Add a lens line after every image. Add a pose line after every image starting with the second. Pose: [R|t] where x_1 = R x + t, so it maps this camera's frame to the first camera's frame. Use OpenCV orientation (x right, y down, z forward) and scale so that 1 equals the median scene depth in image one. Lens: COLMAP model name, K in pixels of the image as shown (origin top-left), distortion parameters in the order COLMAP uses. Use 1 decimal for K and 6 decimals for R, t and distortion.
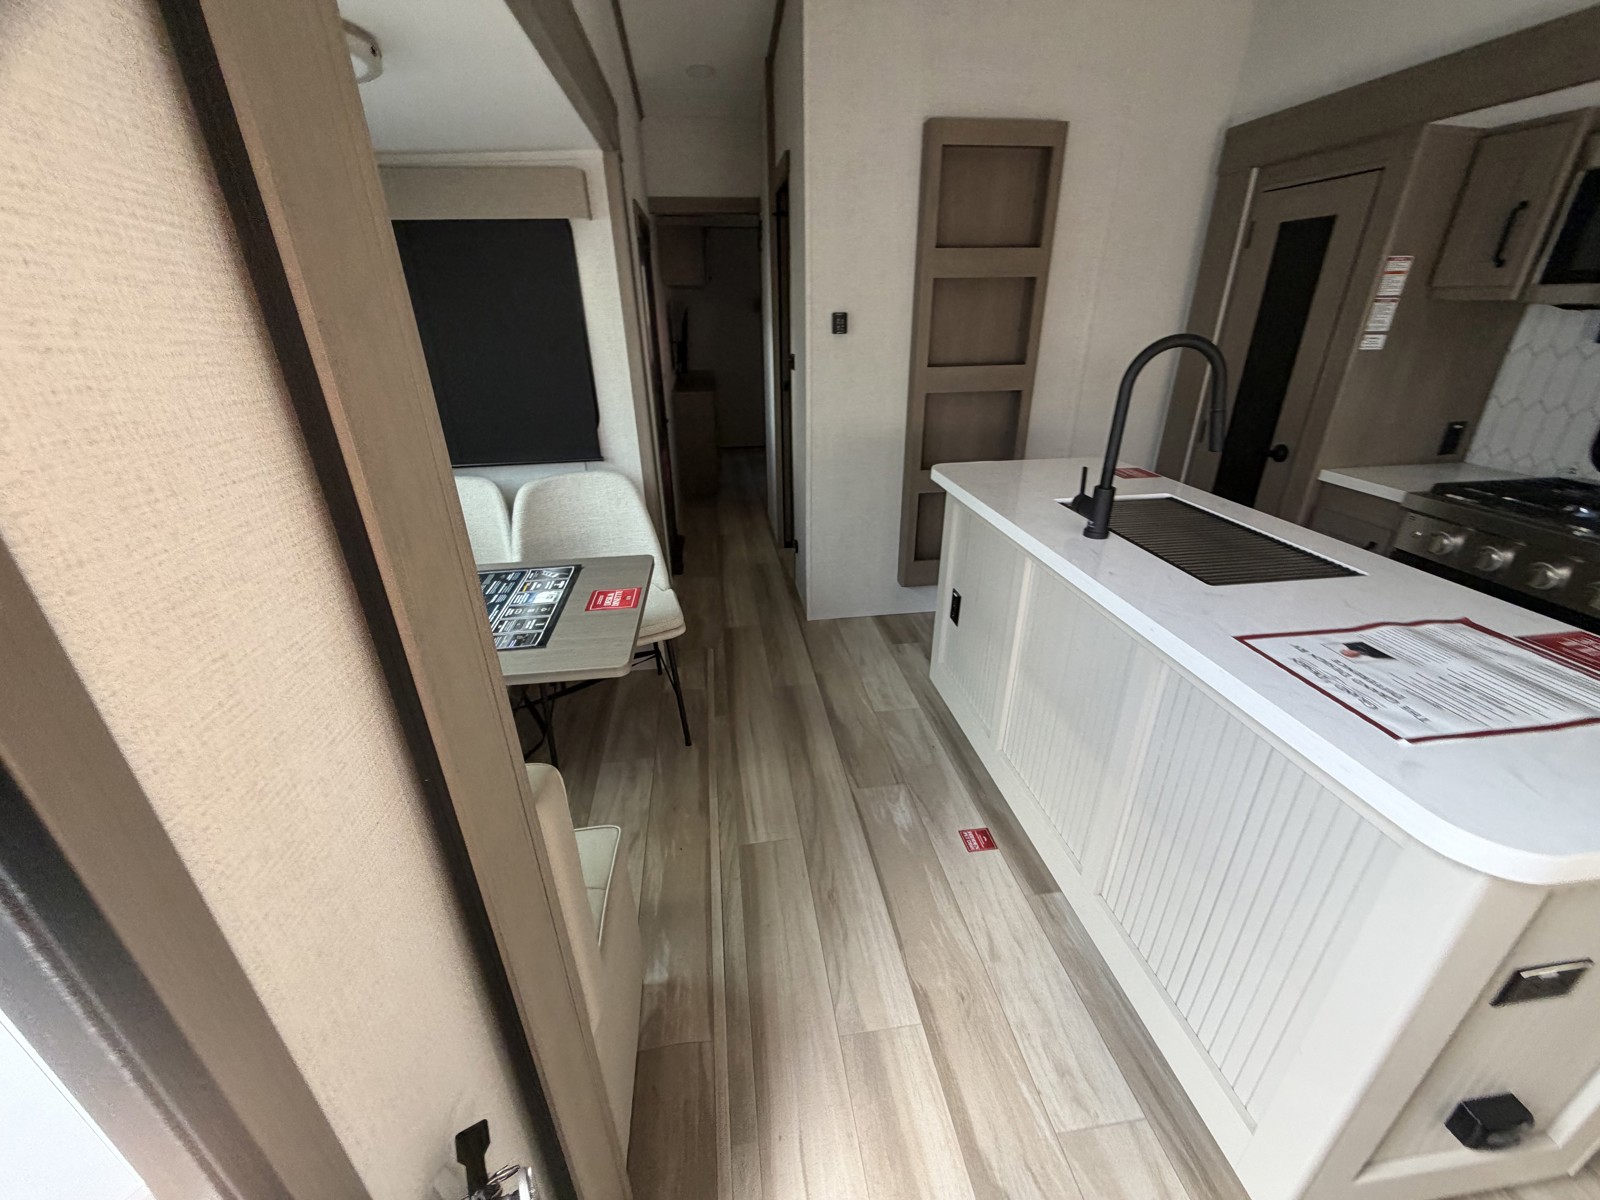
lens RADIAL K [[639.6, 0, 795.3], [0, 639.6, 599.5], [0, 0, 1]] dist [-0.001368, 0.000653]
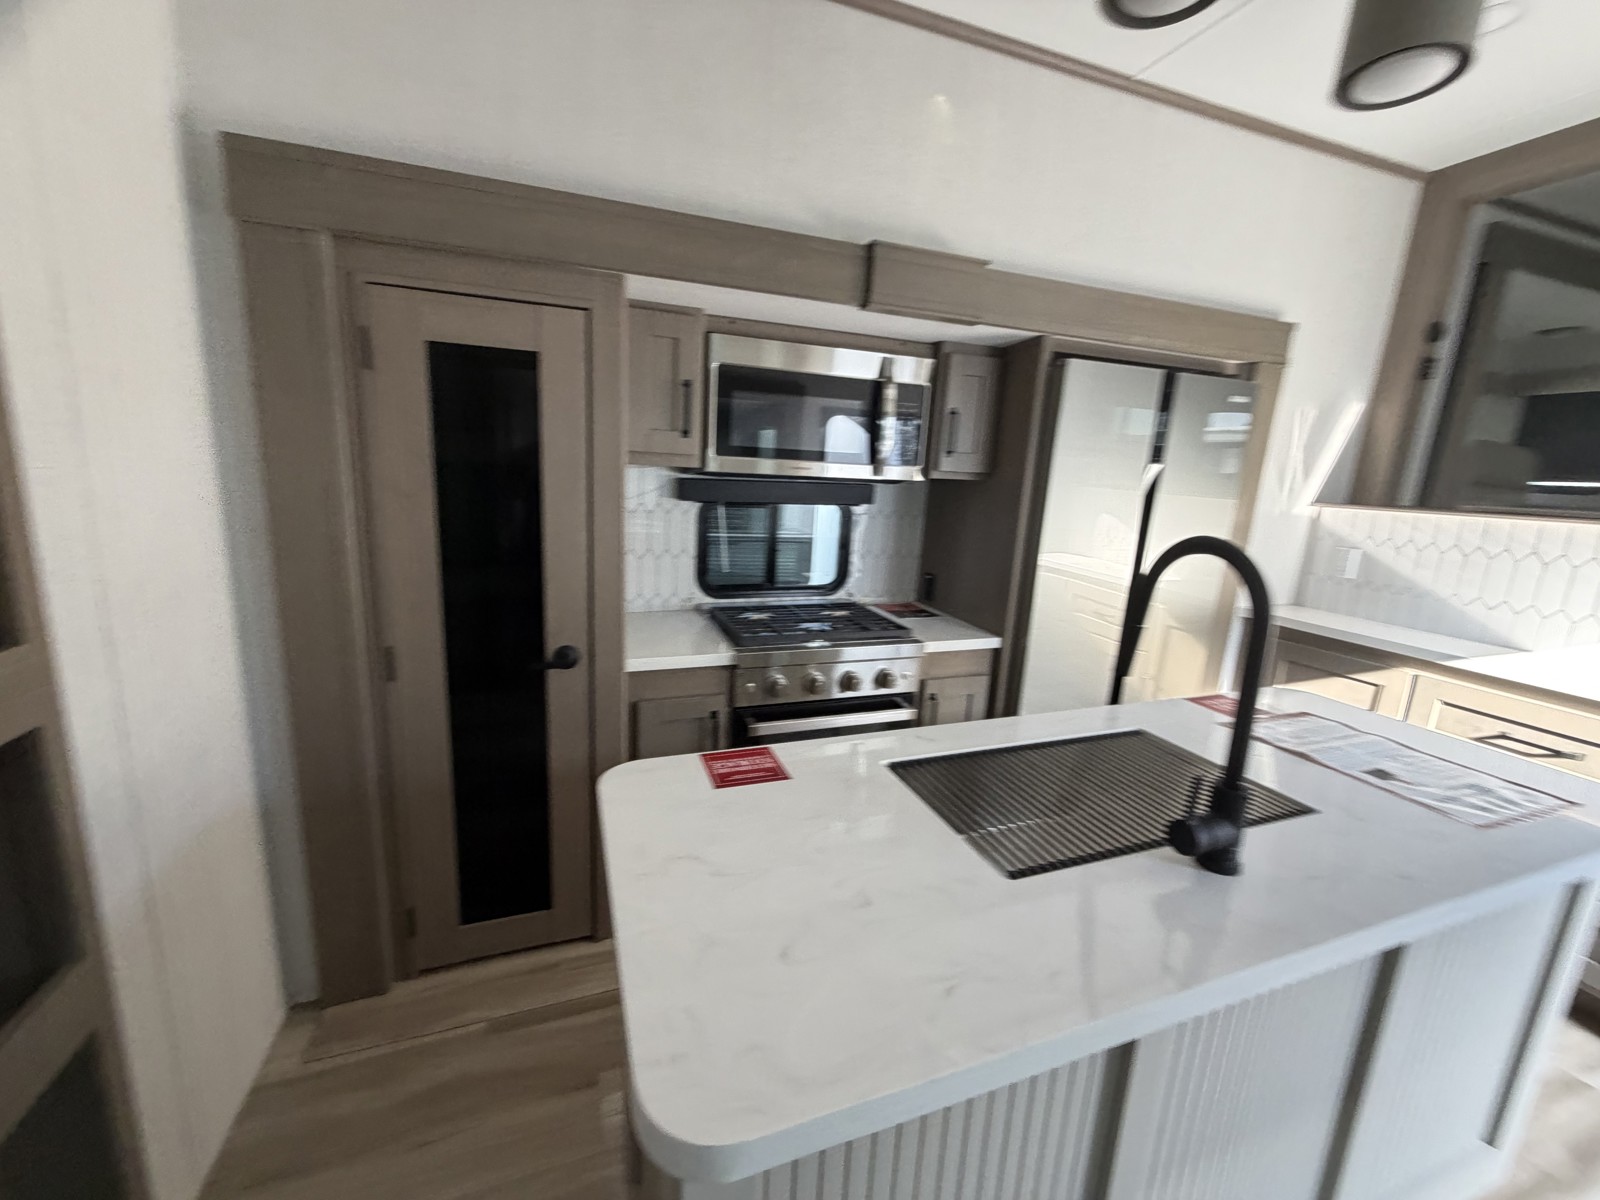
lens RADIAL K [[642.8, 0, 800.9], [0, 642.8, 601.7], [0, 0, 1]] dist [0.000610, 0.000086]
pose [[-0.214331, -0.202238, 0.955595, 0.024919], [0.368871, 0.889126, 0.270904, -0.451267], [-0.904432, 0.410554, -0.115968, 0.961588]]
